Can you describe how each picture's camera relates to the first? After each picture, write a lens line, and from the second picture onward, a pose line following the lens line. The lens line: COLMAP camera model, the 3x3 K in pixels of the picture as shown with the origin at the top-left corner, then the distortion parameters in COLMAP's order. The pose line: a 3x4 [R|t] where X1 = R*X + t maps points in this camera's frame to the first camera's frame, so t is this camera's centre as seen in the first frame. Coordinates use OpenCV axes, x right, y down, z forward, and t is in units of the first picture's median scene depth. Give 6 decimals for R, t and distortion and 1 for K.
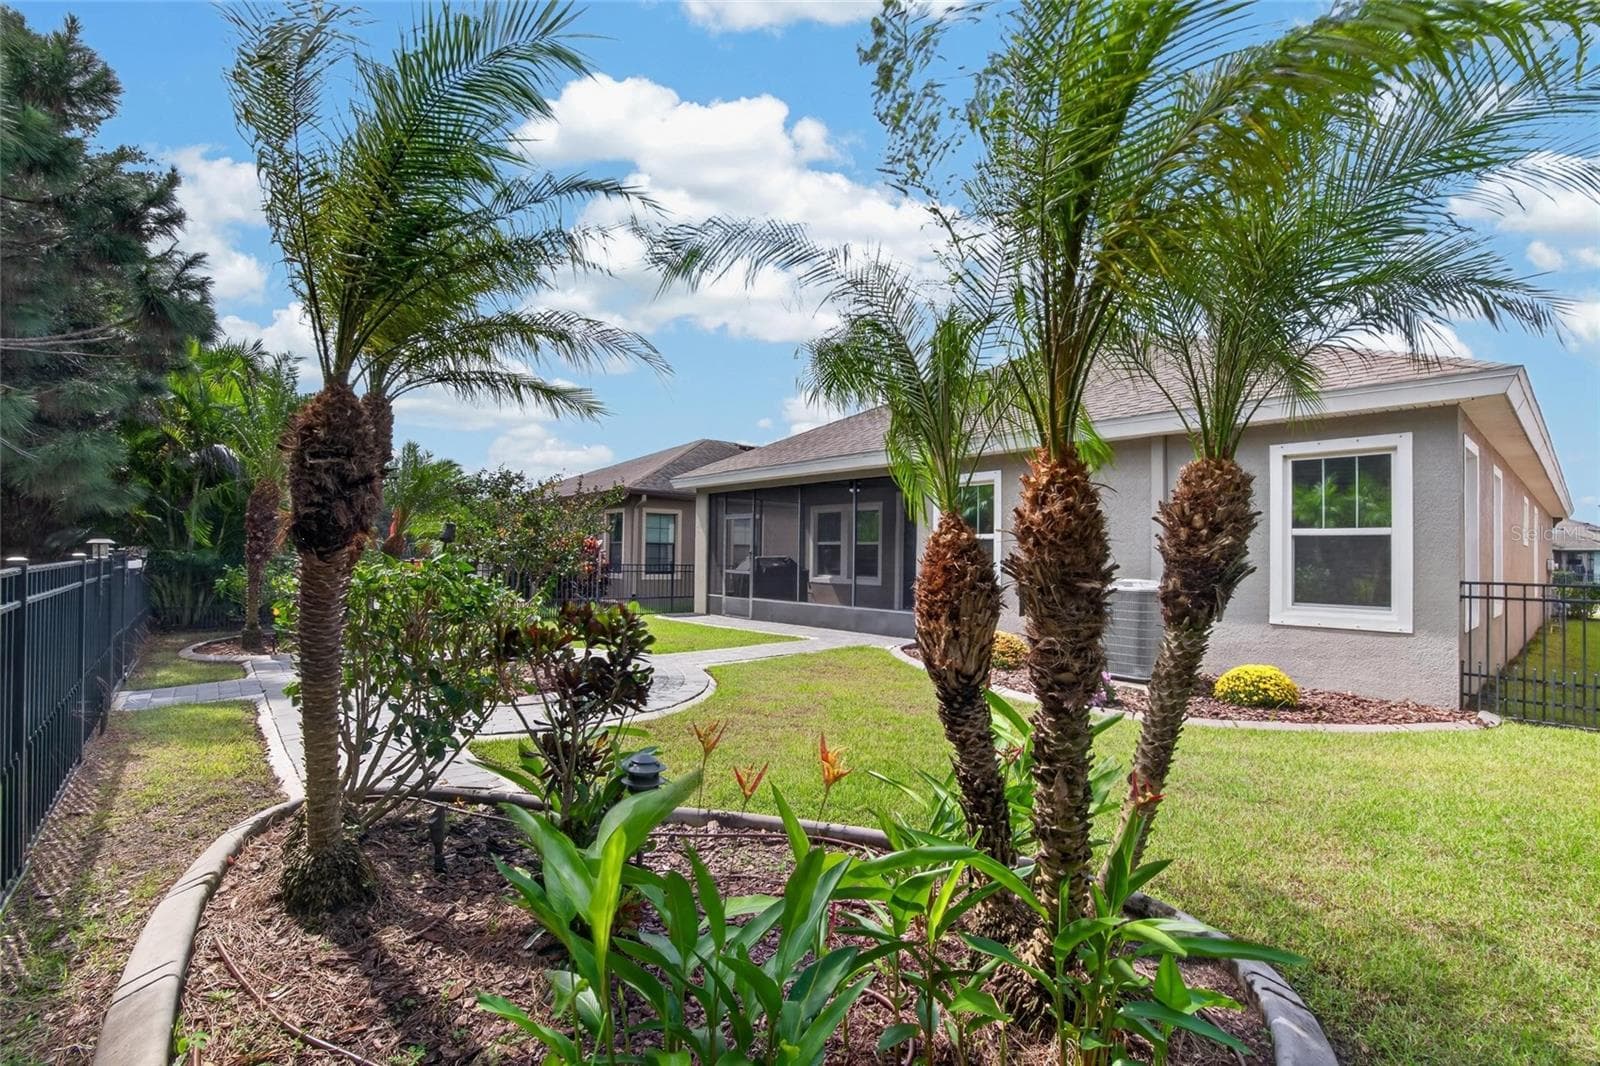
lens RADIAL K [[742.0, 0, 800.0], [0, 742.0, 533.0], [0, 0, 1]] dist [-0.000999, -0.000333]
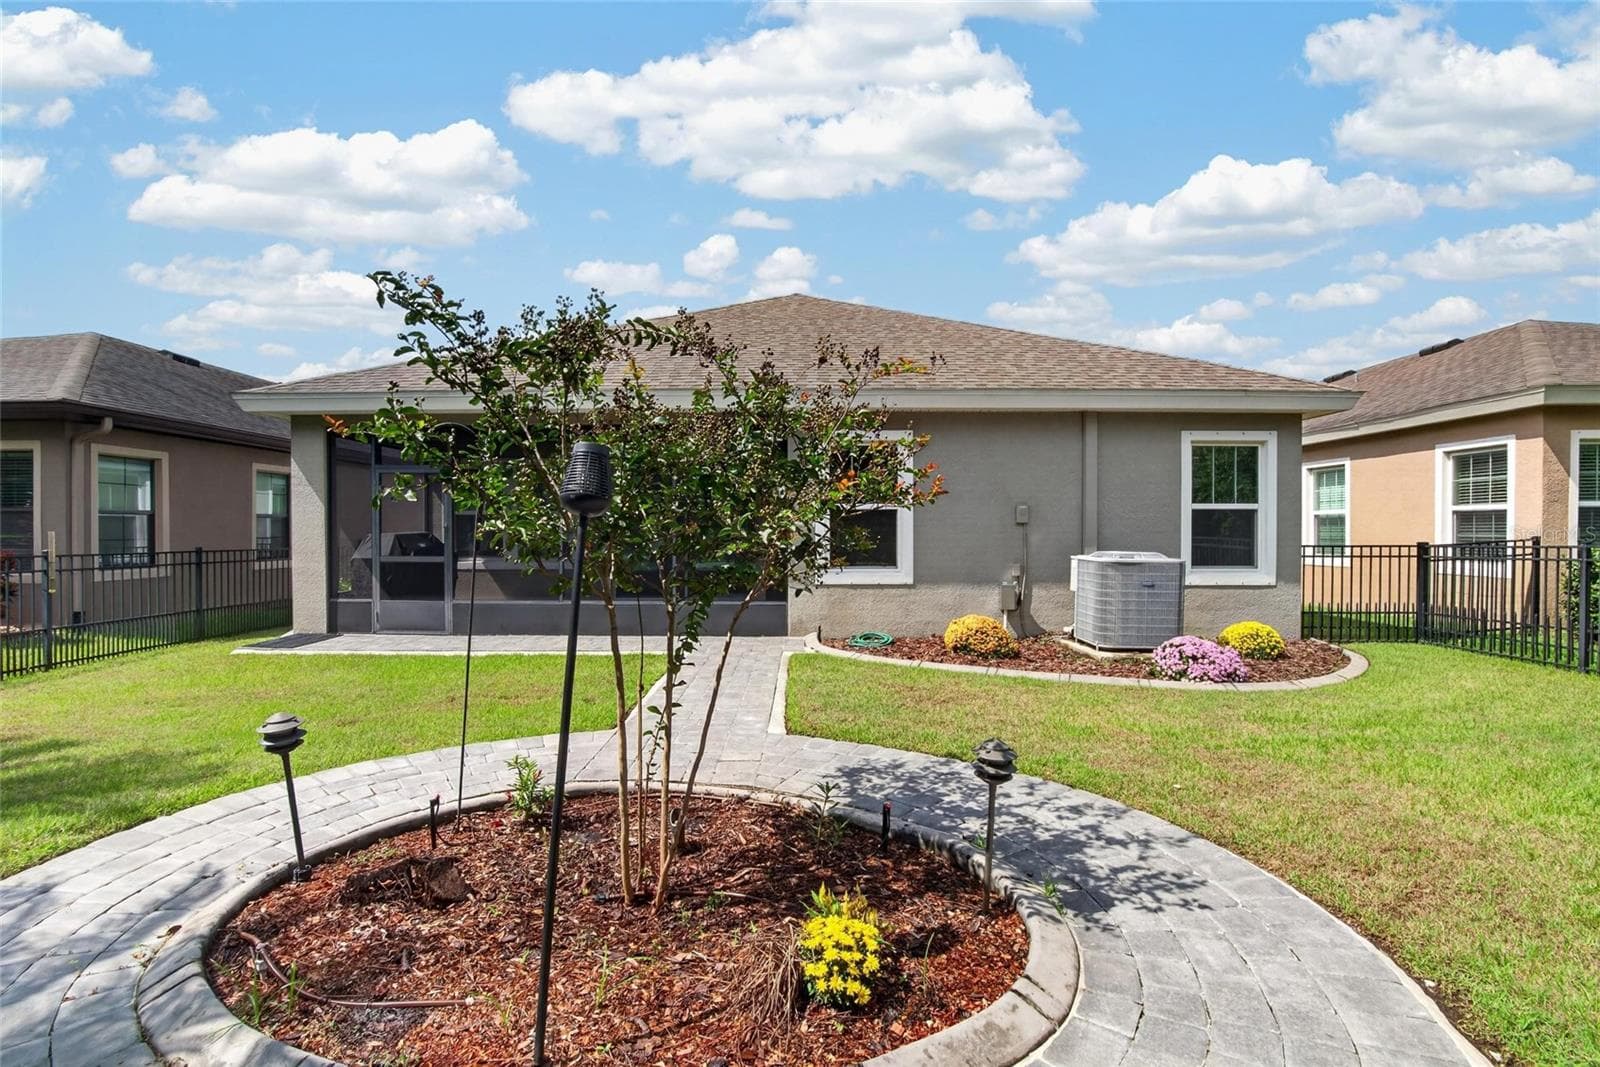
lens RADIAL K [[722.9, 0, 800.0], [0, 722.9, 533.5], [0, 0, 1]] dist [-0.000319, -0.000057]
pose [[0.667205, -0.014491, 0.744733, -0.434341], [-0.013539, 0.999410, 0.031576, 0.009979], [-0.744751, -0.031151, 0.666615, 0.508471]]
